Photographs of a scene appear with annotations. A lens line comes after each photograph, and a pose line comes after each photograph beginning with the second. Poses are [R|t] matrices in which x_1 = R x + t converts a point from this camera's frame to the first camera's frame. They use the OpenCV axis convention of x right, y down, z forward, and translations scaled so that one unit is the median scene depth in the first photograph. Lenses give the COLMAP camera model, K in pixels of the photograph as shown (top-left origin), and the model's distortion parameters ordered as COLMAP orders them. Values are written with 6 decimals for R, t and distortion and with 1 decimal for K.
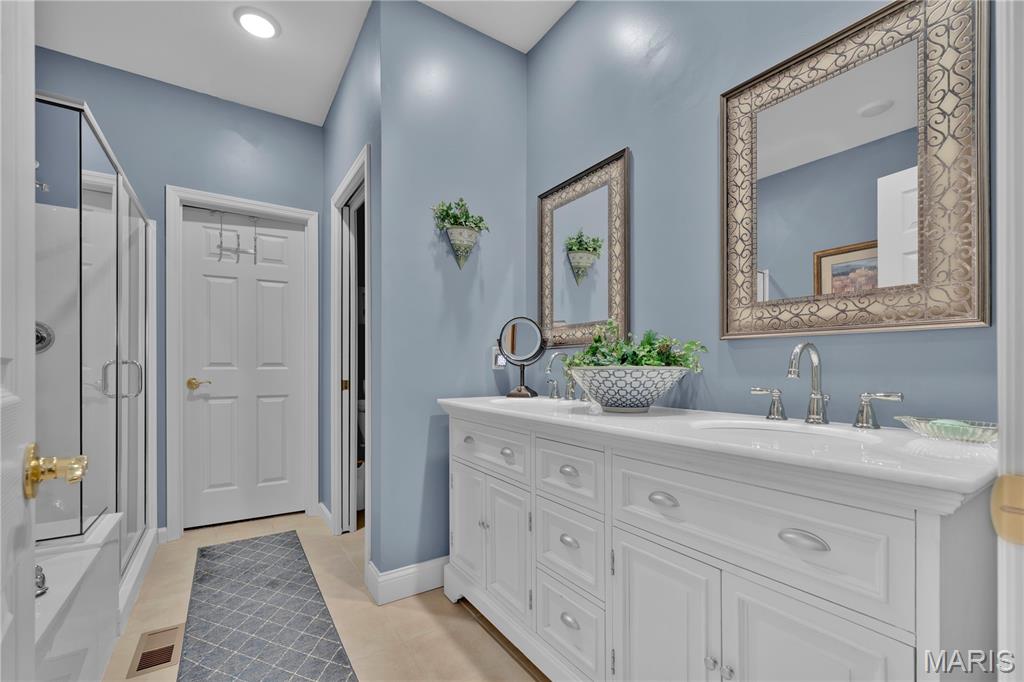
lens RADIAL K [[426.9, 0, 514.9], [0, 426.9, 362.5], [0, 0, 1]] dist [0.000654, 0.000282]
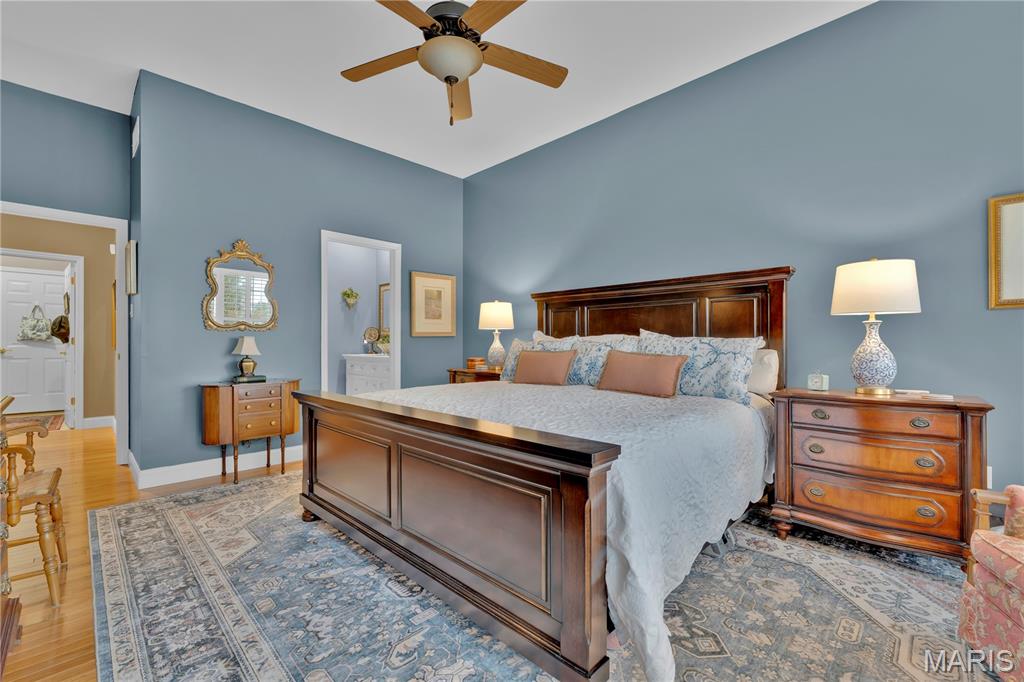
lens RADIAL K [[432.0, 0, 512.0], [0, 432.0, 341.0], [0, 0, 1]] dist [0.082709, 0.000029]
pose [[0.982026, 0.003923, 0.188707, 0.420291], [-0.003768, 0.999992, -0.001176, -0.010140], [-0.188710, 0.000444, 0.982033, -2.288276]]
